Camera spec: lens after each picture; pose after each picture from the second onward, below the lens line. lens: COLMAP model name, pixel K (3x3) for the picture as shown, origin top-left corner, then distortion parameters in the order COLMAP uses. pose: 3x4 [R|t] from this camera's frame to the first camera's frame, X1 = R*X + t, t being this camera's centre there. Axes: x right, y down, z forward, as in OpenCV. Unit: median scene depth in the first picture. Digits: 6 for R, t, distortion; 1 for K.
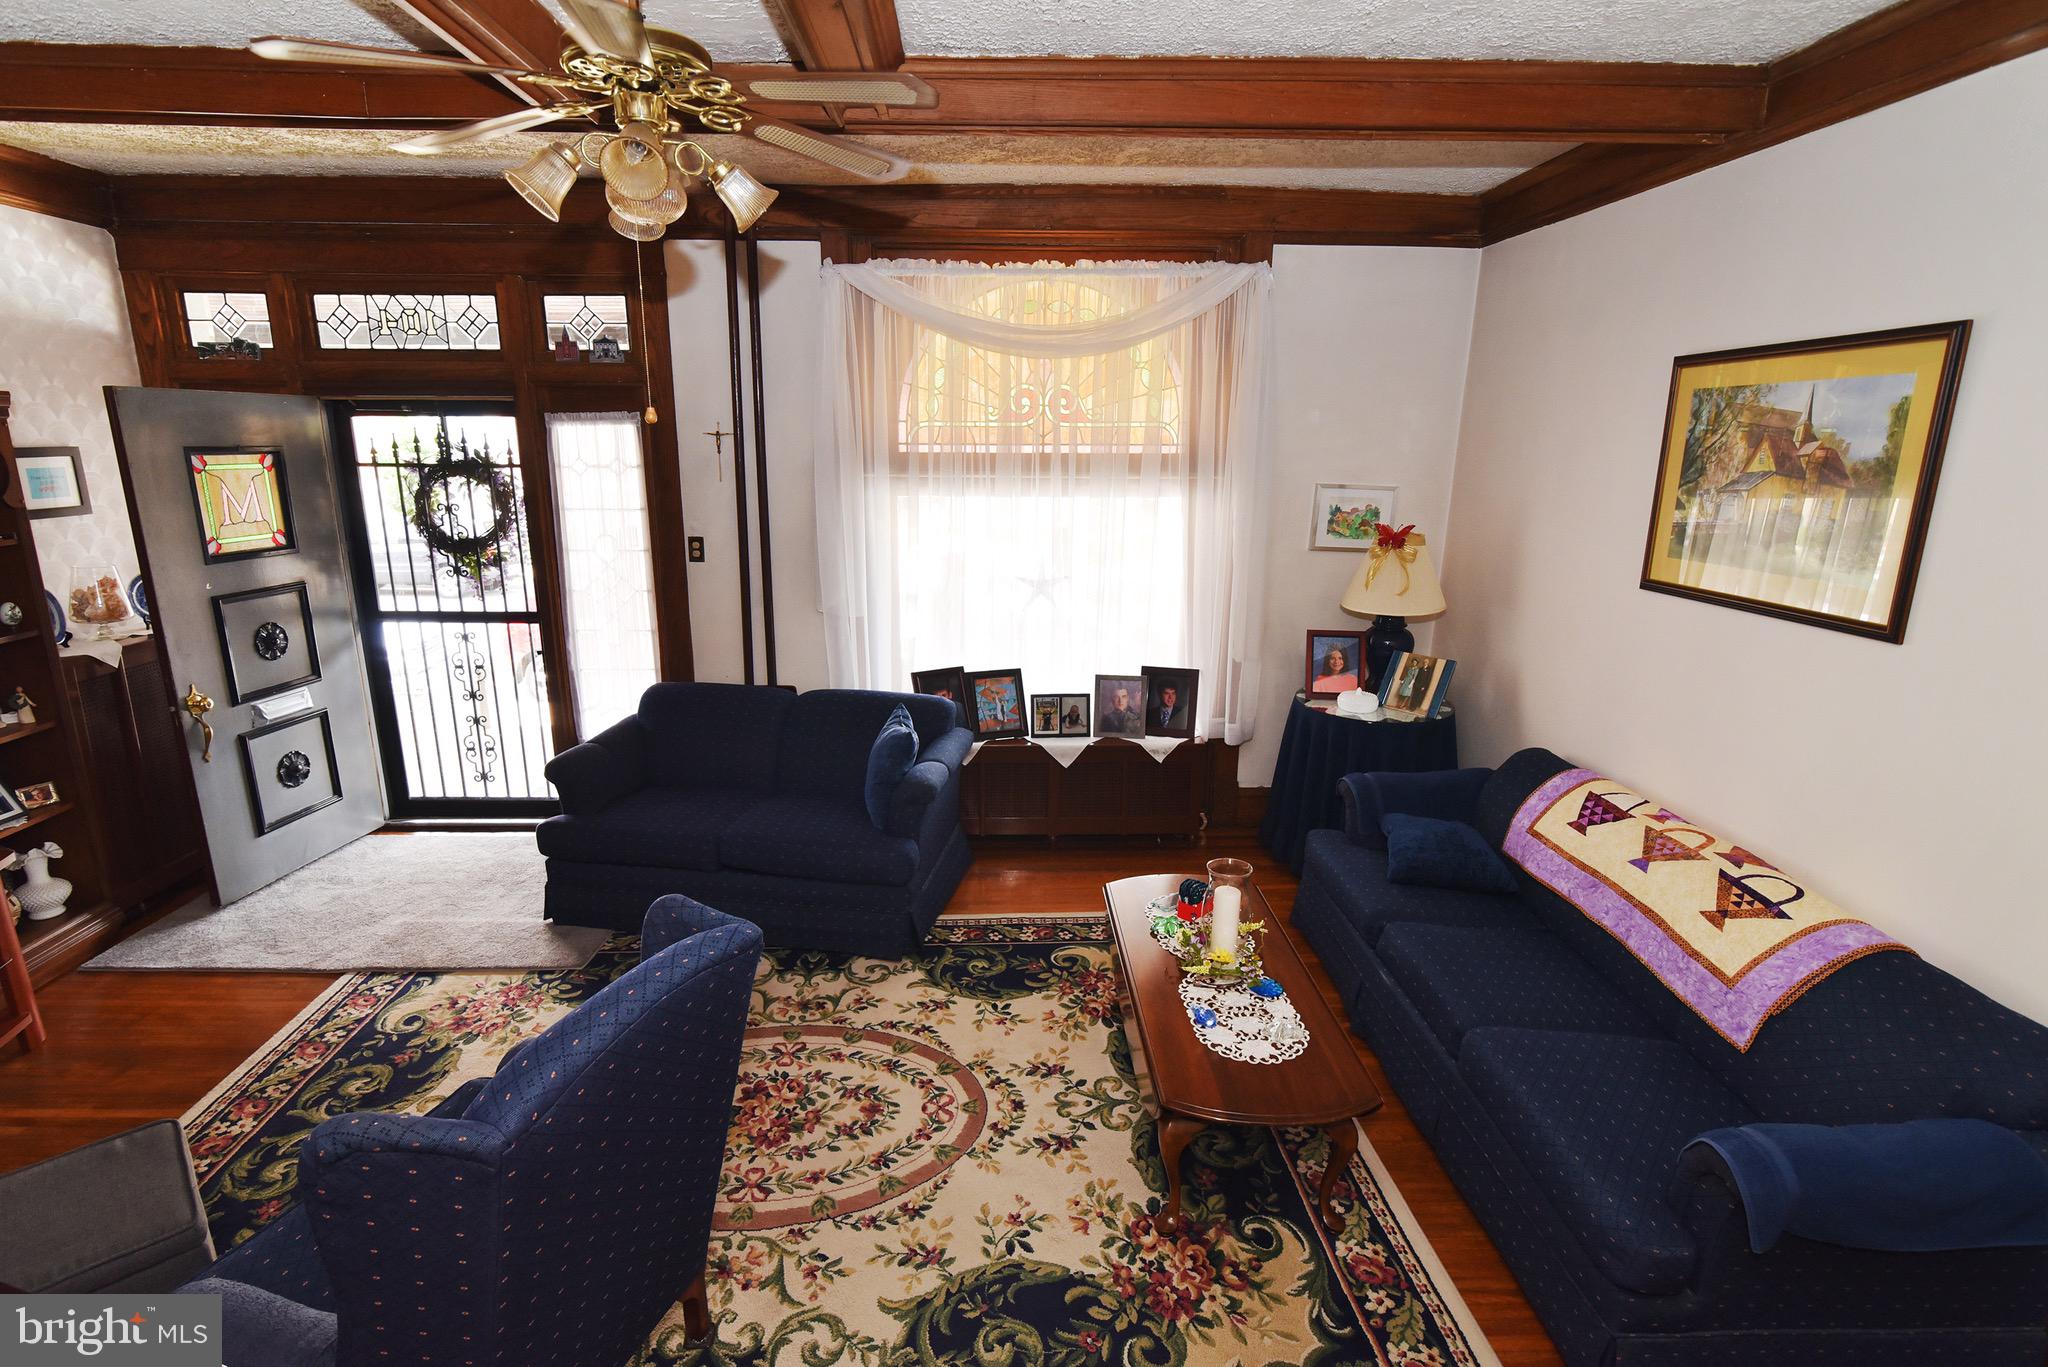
lens RADIAL K [[988.4, 0, 996.2], [0, 988.4, 682.6], [0, 0, 1]] dist [-0.024122, 0.002182]
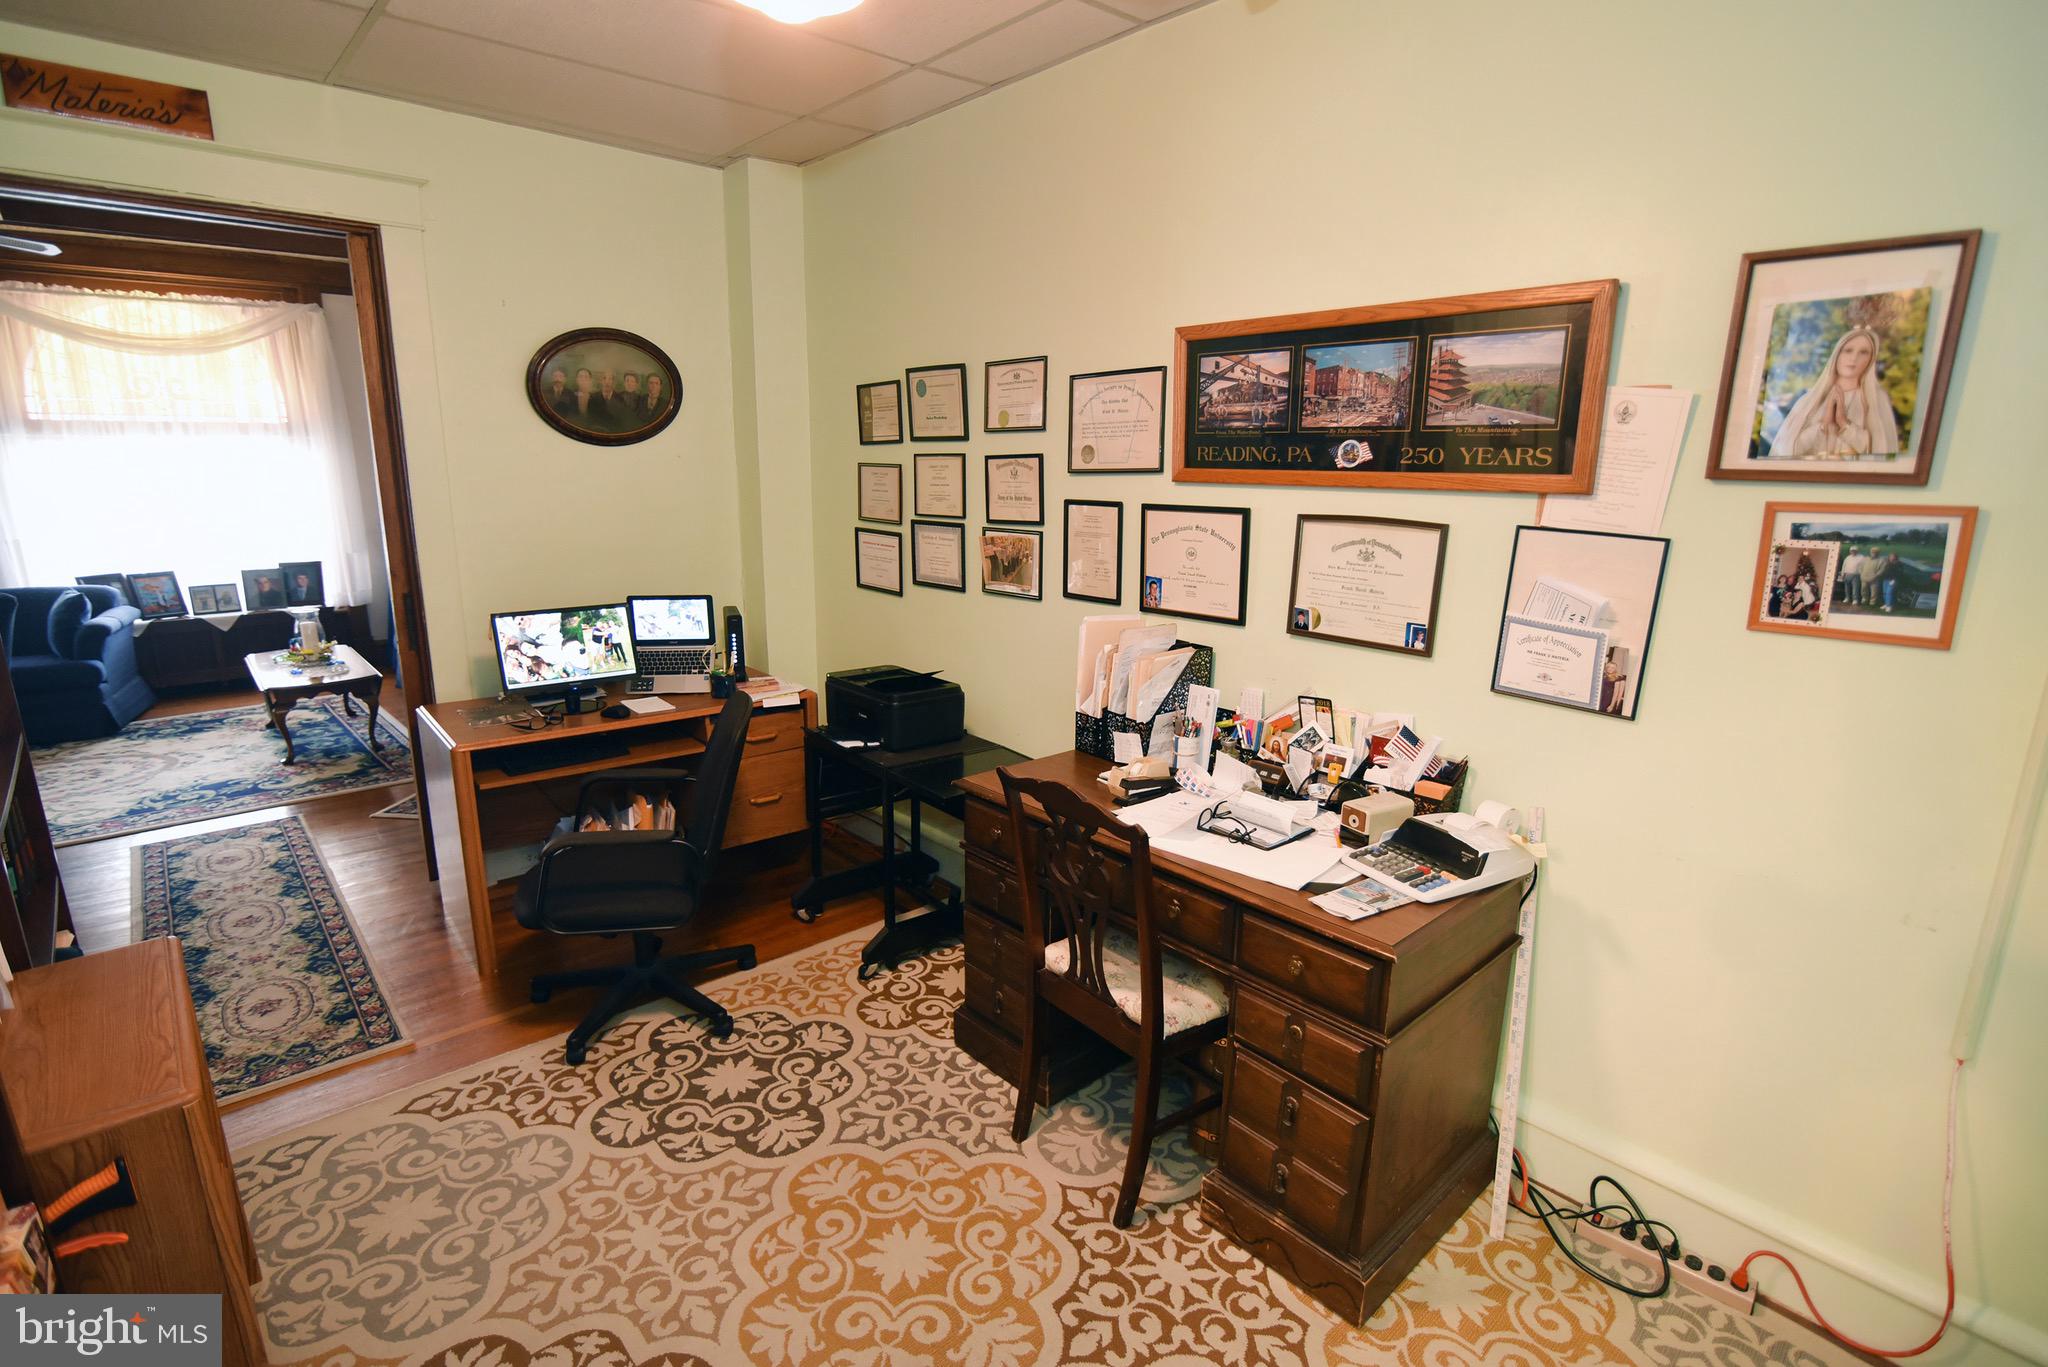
lens RADIAL K [[988.4, 0, 1027.6], [0, 988.4, 696.4], [0, 0, 1]] dist [-0.024122, 0.002182]
pose [[0.752228, -0.155825, 0.640212, 0.030485], [0.157228, 0.986015, 0.055254, 0.346654], [-0.639869, 0.059096, 0.766208, -1.061686]]
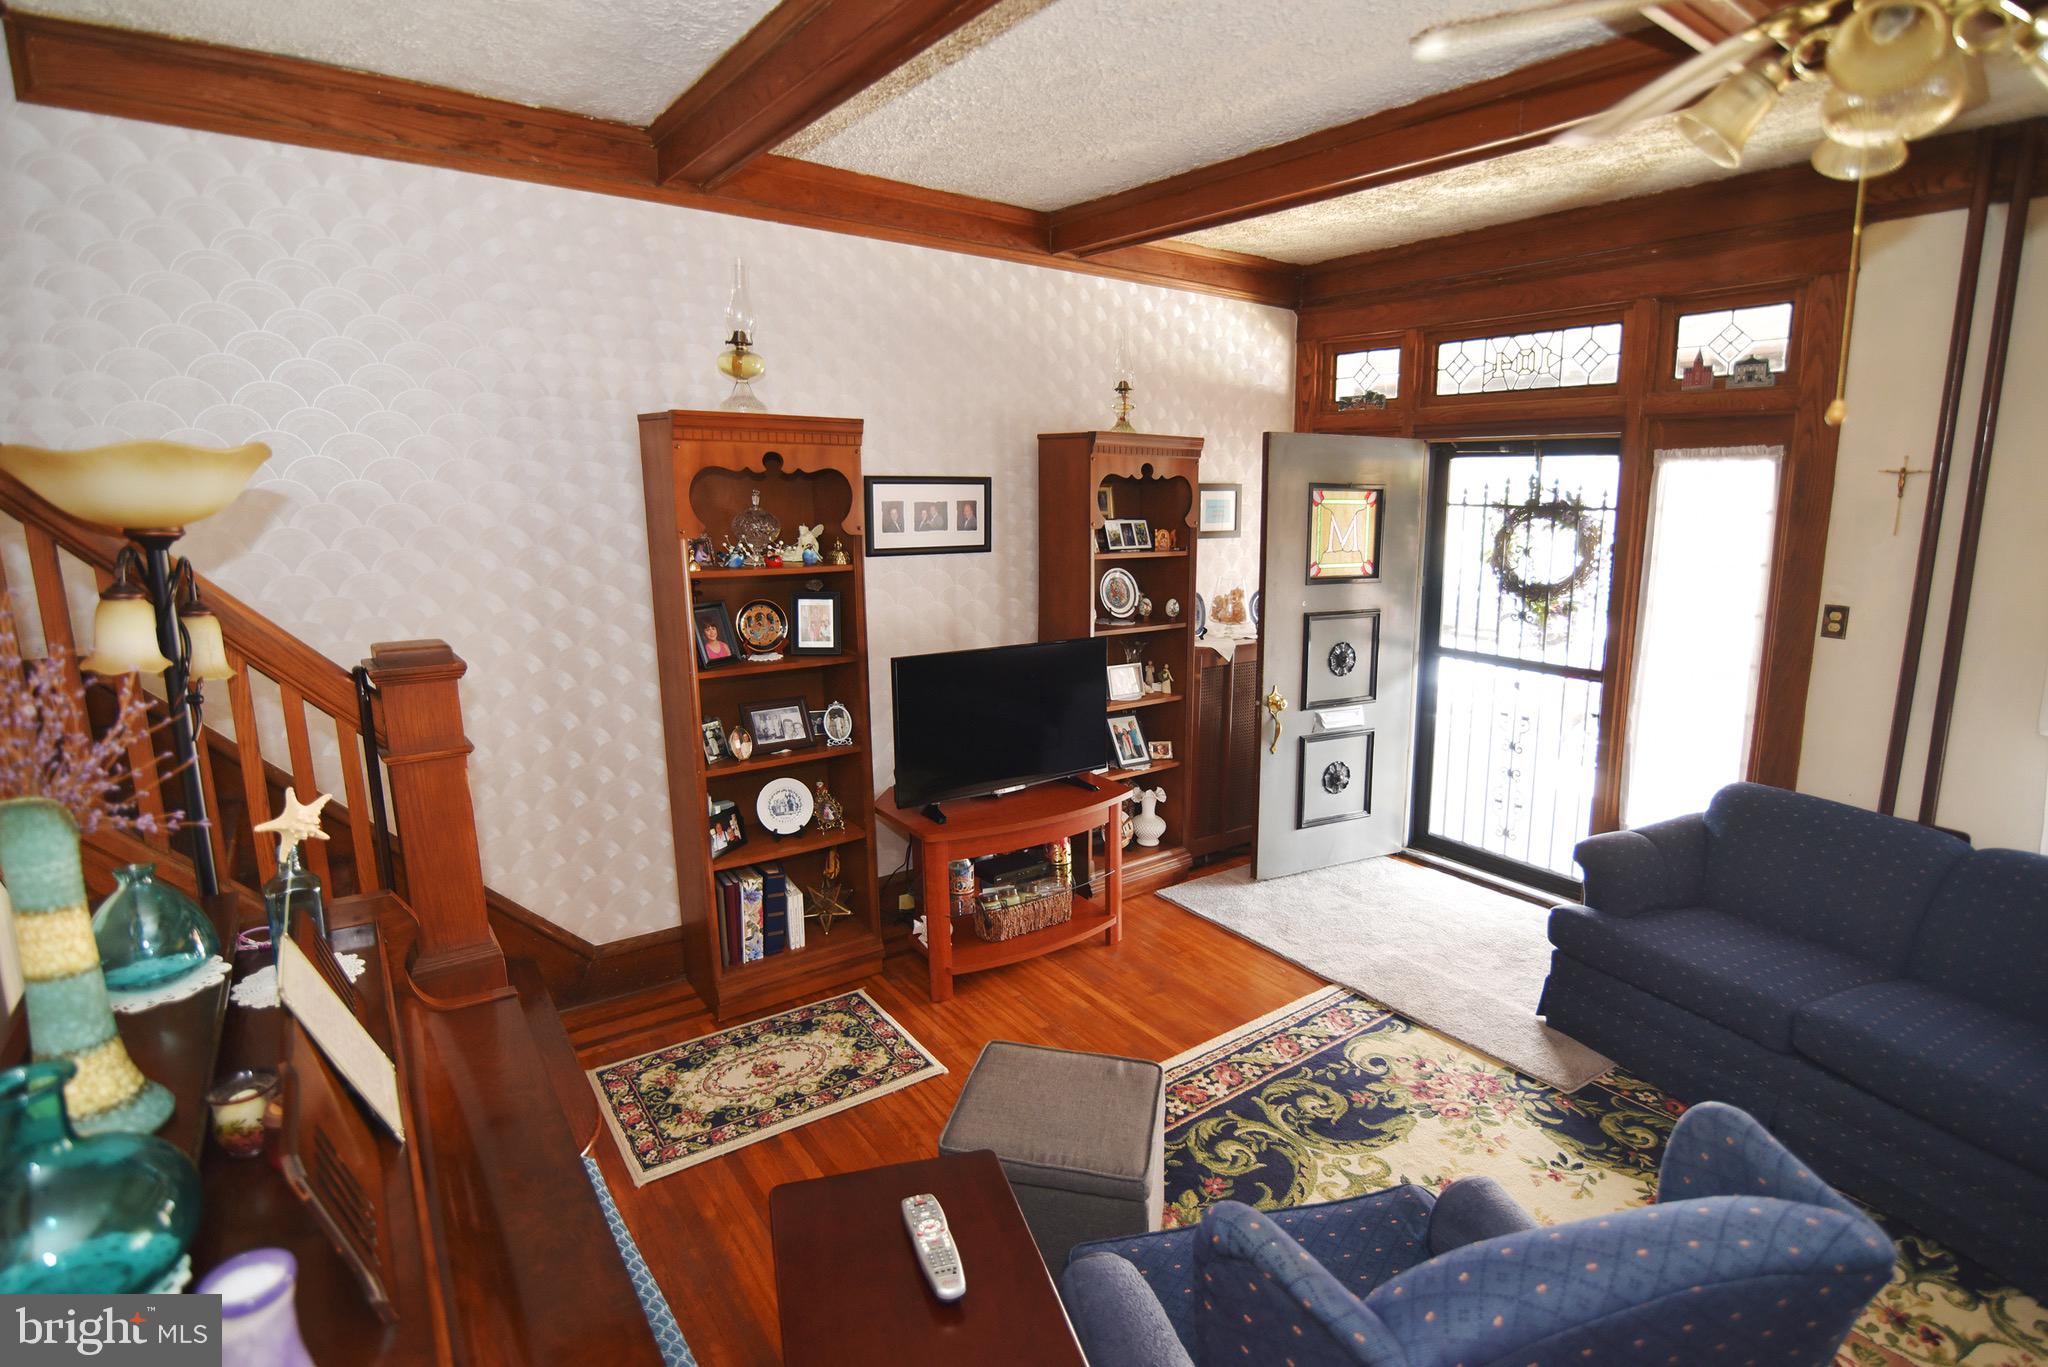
lens RADIAL K [[988.4, 0, 1006.4], [0, 988.4, 632.6], [0, 0, 1]] dist [-0.024122, 0.002182]
pose [[0.547484, 0.119149, -0.828290, -0.039423], [-0.203224, 0.979111, 0.006517, -0.002169], [0.811764, 0.164760, 0.560261, 0.075819]]
